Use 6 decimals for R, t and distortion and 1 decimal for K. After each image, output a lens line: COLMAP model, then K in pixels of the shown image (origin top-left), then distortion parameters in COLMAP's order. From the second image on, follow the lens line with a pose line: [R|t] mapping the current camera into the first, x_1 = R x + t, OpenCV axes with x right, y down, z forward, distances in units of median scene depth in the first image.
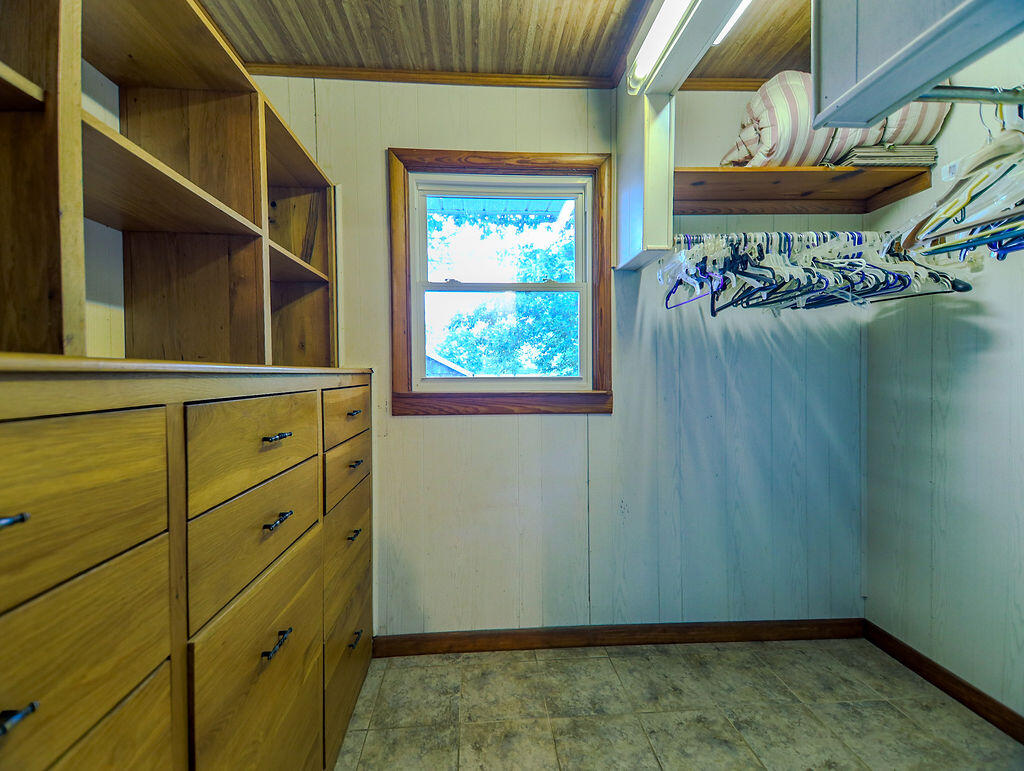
lens RADIAL K [[463.4, 0, 506.5], [0, 463.4, 385.1], [0, 0, 1]] dist [0.092539, -0.045717]
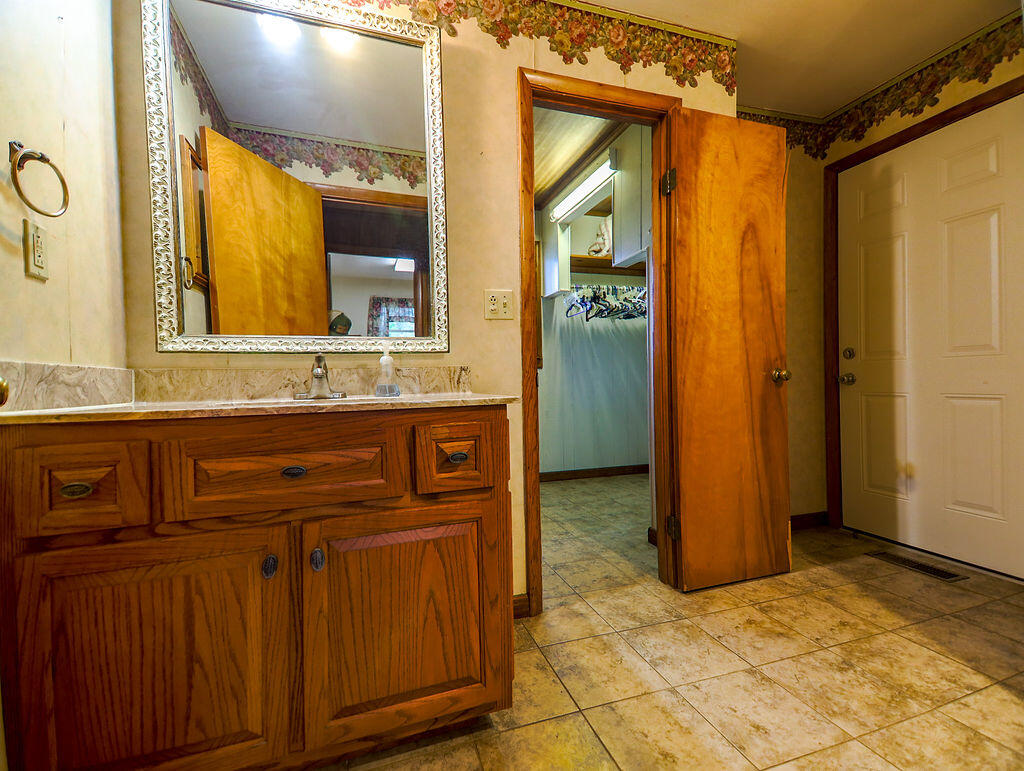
lens RADIAL K [[463.4, 0, 506.5], [0, 463.4, 385.1], [0, 0, 1]] dist [0.092539, -0.045717]
pose [[0.969781, -0.007207, 0.243872, -0.489370], [0.011692, 0.999788, -0.016950, 0.197114], [-0.243698, 0.019289, 0.969659, -1.076572]]
